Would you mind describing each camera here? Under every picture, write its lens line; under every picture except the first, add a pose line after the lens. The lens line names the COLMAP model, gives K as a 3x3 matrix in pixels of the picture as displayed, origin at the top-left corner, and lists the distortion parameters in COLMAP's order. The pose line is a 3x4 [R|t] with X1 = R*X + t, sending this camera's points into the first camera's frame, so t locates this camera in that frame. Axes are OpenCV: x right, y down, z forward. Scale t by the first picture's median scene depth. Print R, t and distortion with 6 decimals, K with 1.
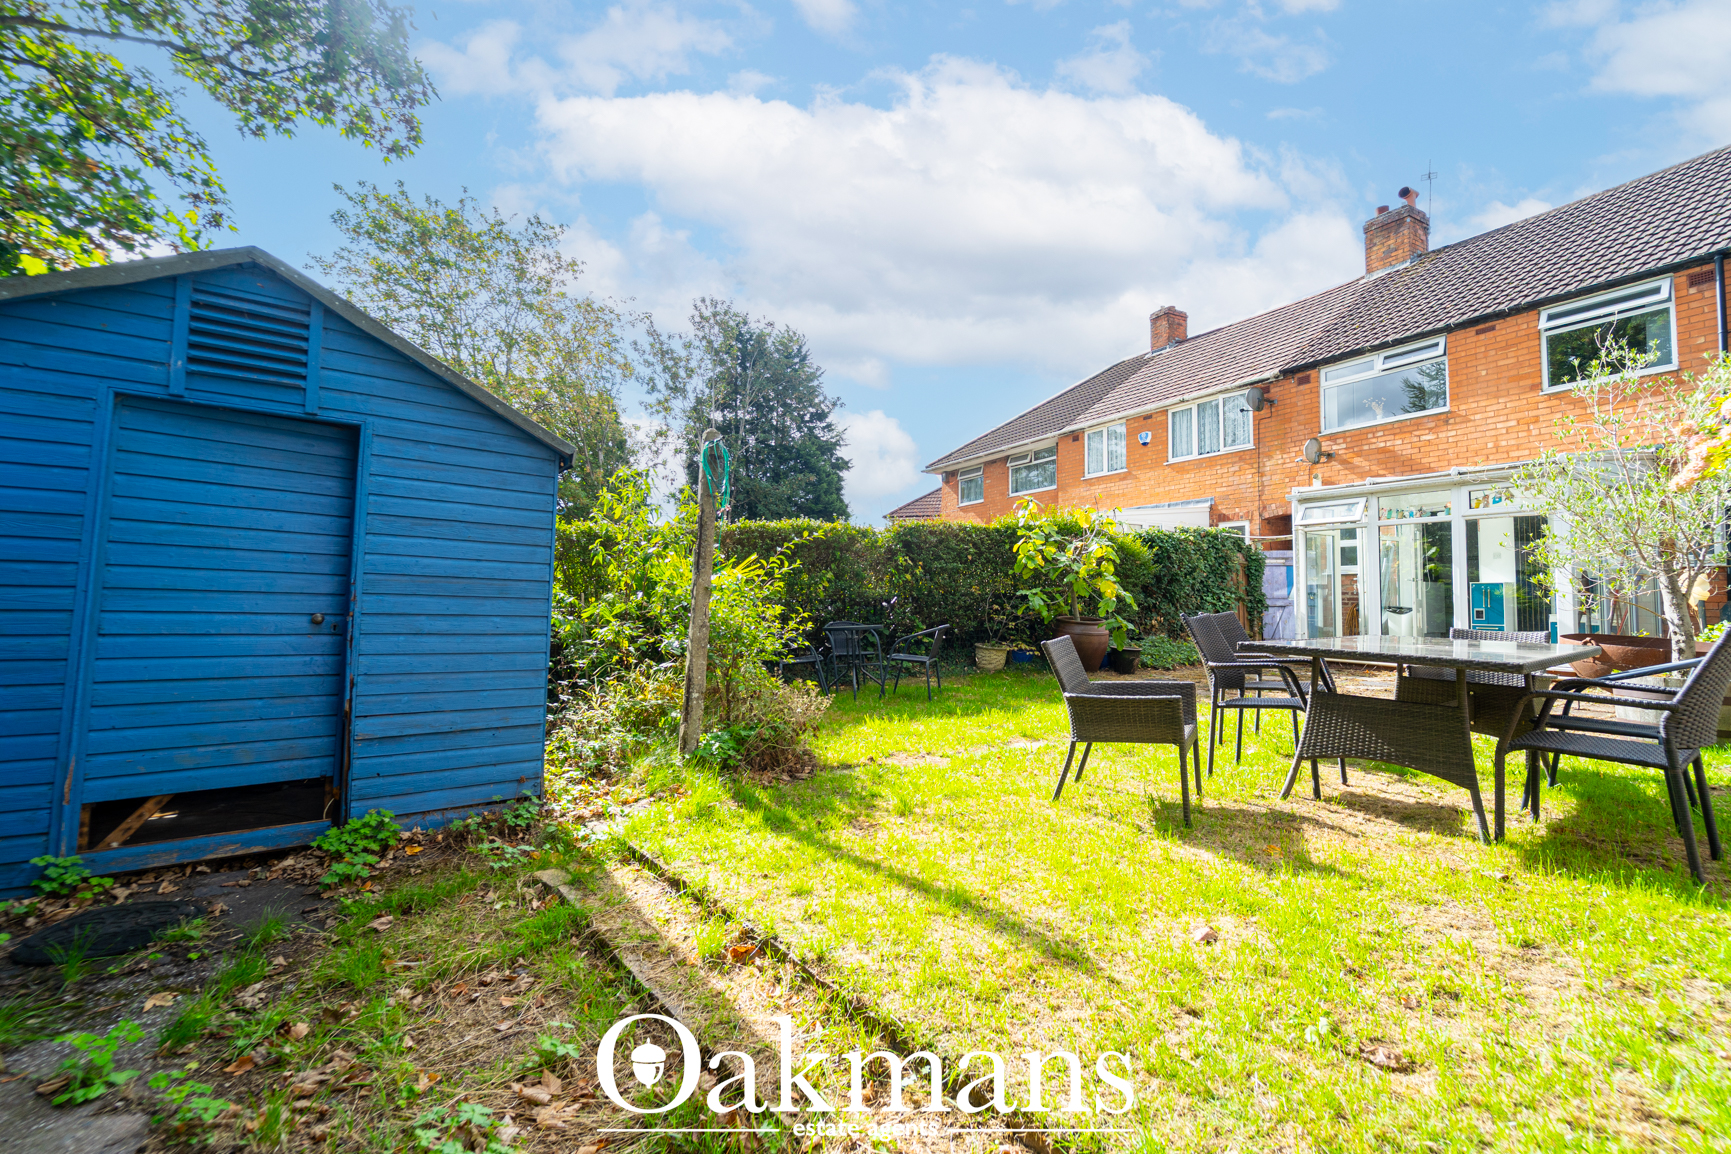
lens RADIAL K [[701.1, 0, 855.0], [0, 701.1, 568.7], [0, 0, 1]] dist [0.000123, -0.000976]
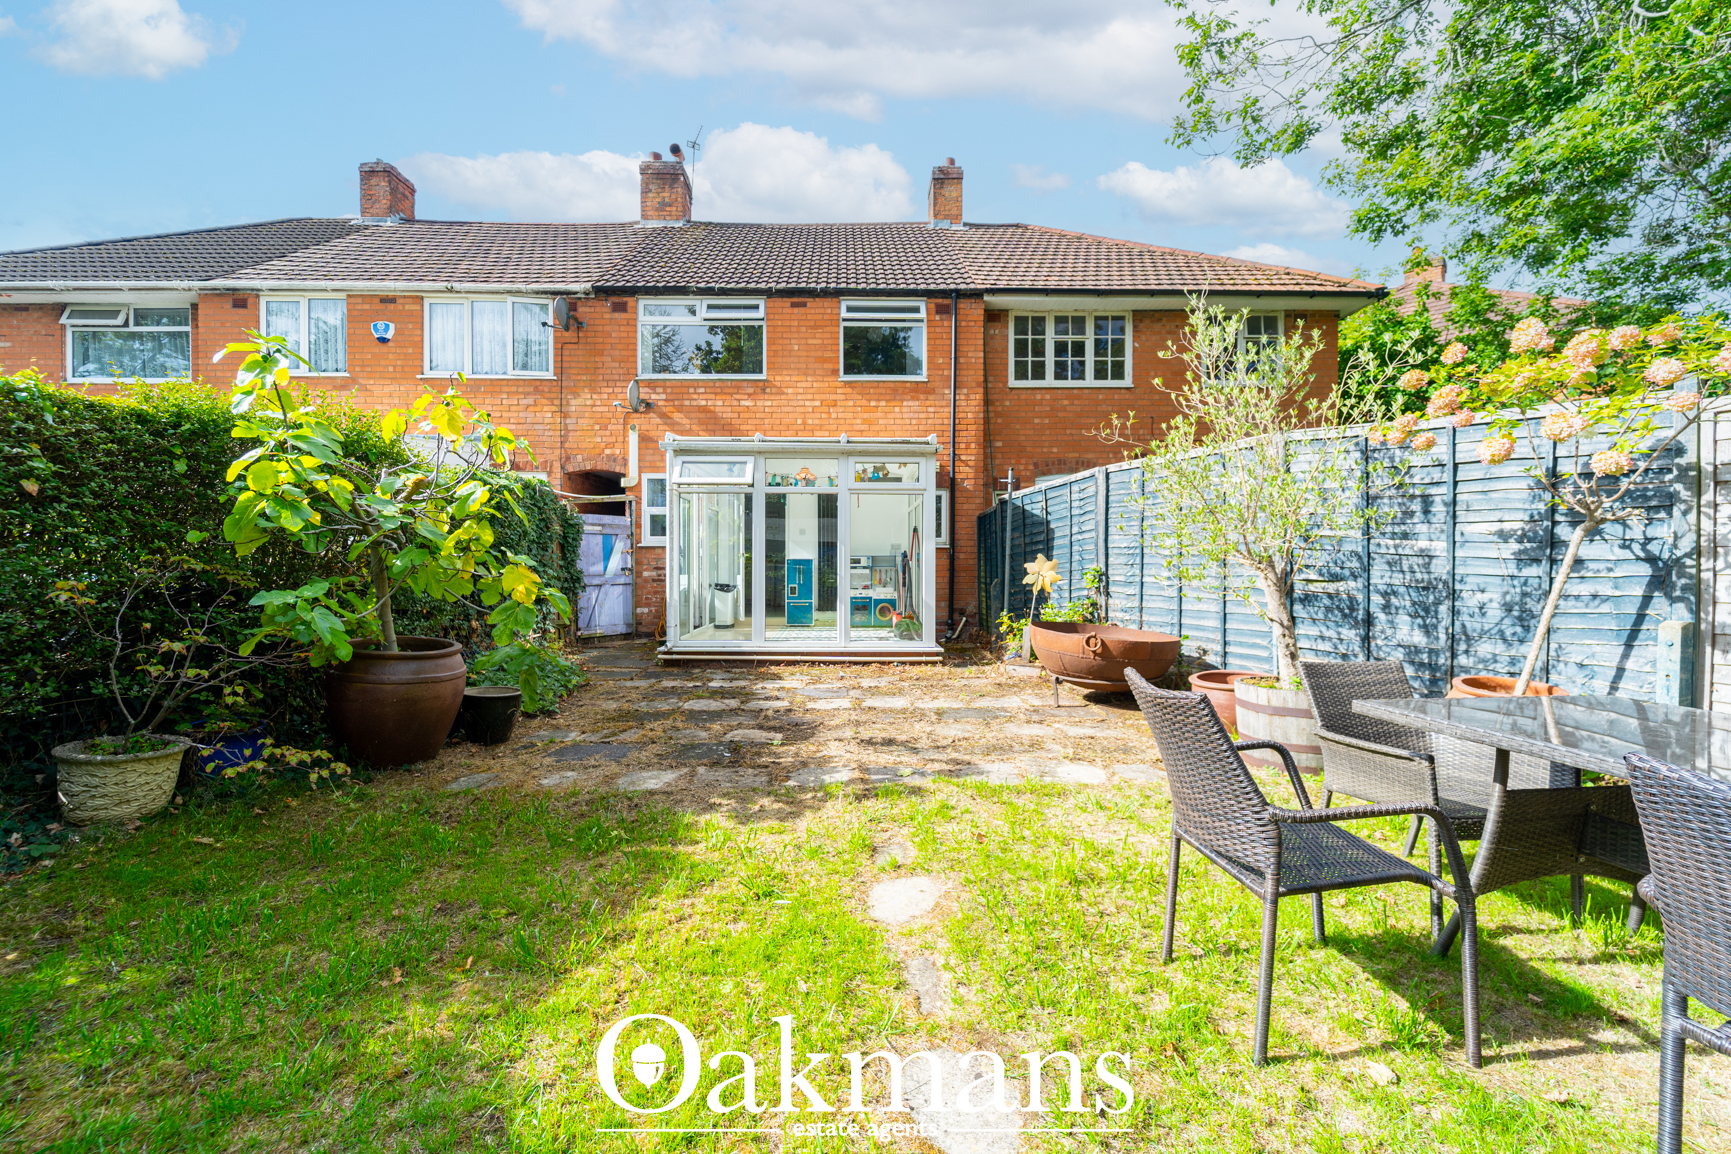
lens RADIAL K [[661.2, 0, 797.6], [0, 661.2, 568.6], [0, 0, 1]] dist [-0.000720, -0.000431]
pose [[0.458544, -0.019642, 0.888455, 0.060266], [-0.033668, 0.998654, 0.039455, -0.002900], [-0.888034, -0.048005, 0.457265, 0.584633]]
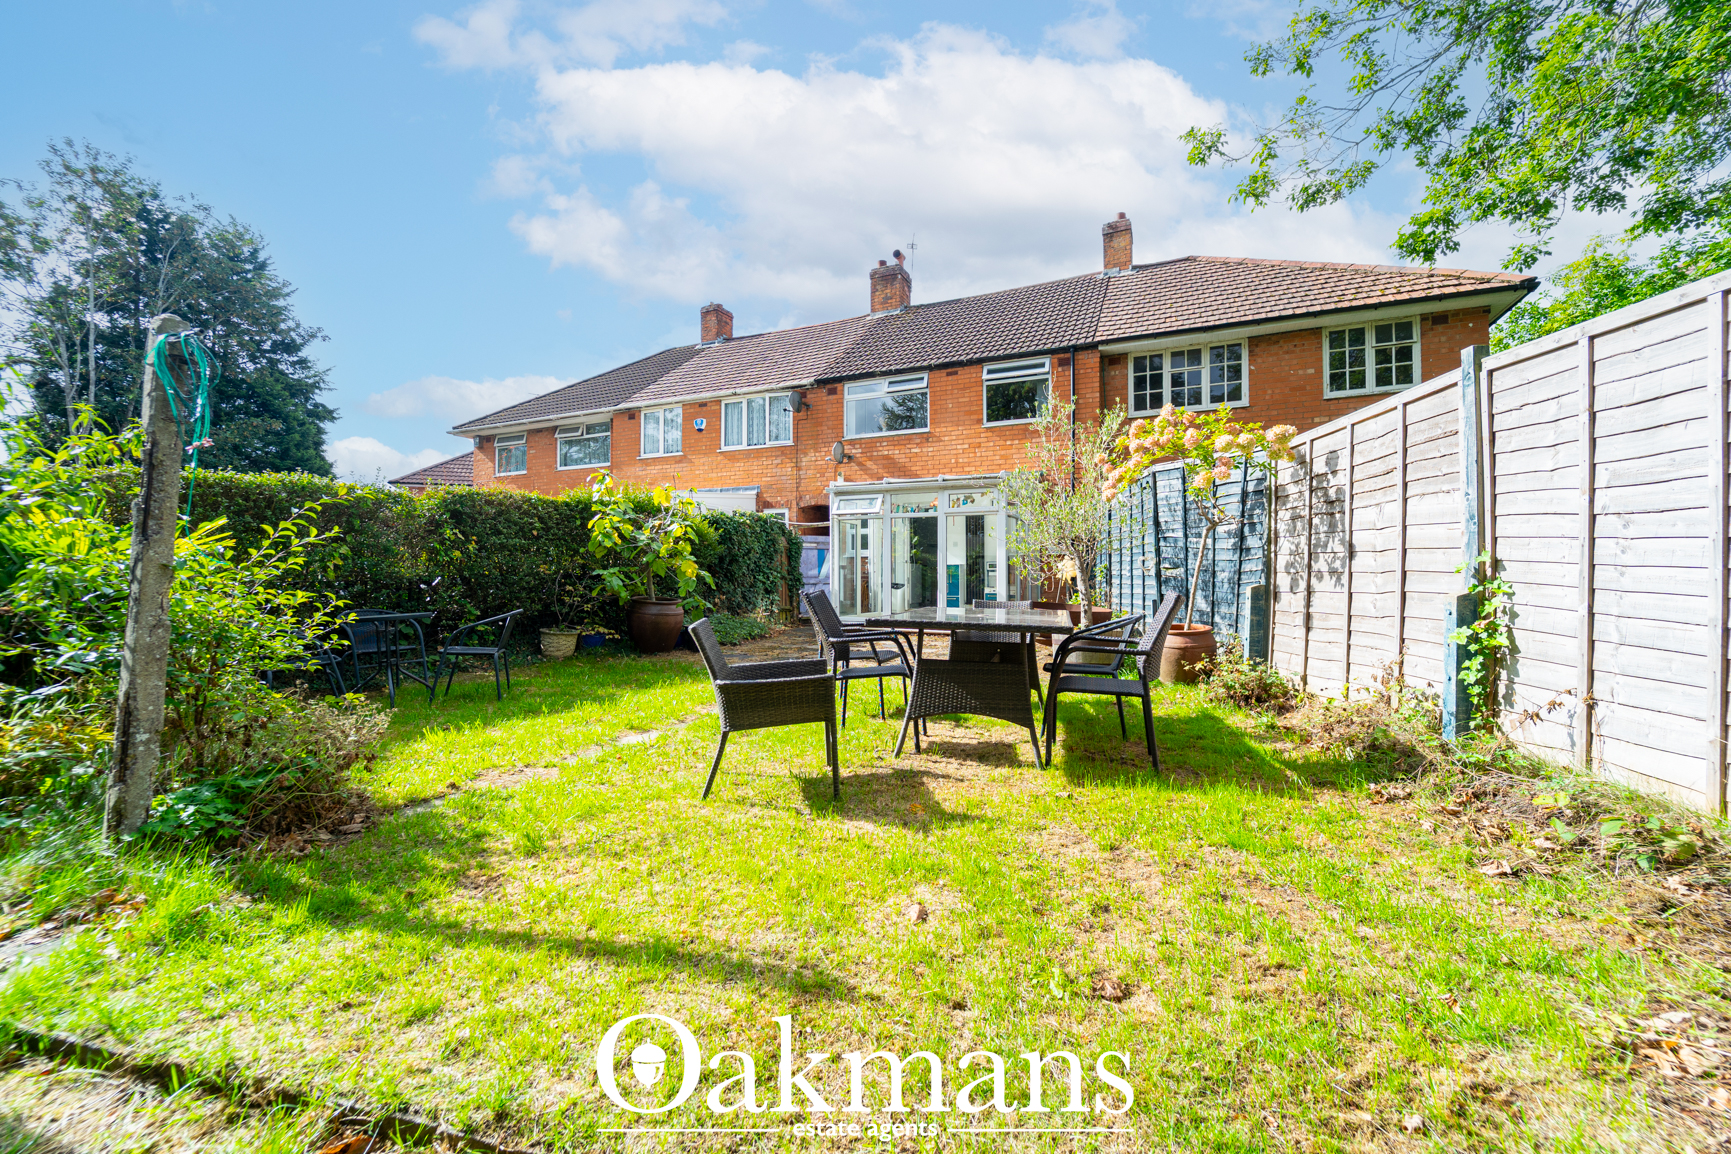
lens RADIAL K [[688.4, 0, 836.4], [0, 688.4, 569.7], [0, 0, 1]] dist [-0.000344, -0.001469]
pose [[0.807272, 0.000834, 0.590179, -0.044700], [-0.018681, 0.999534, 0.024140, 0.002517], [-0.589884, -0.030513, 0.806911, 0.073214]]
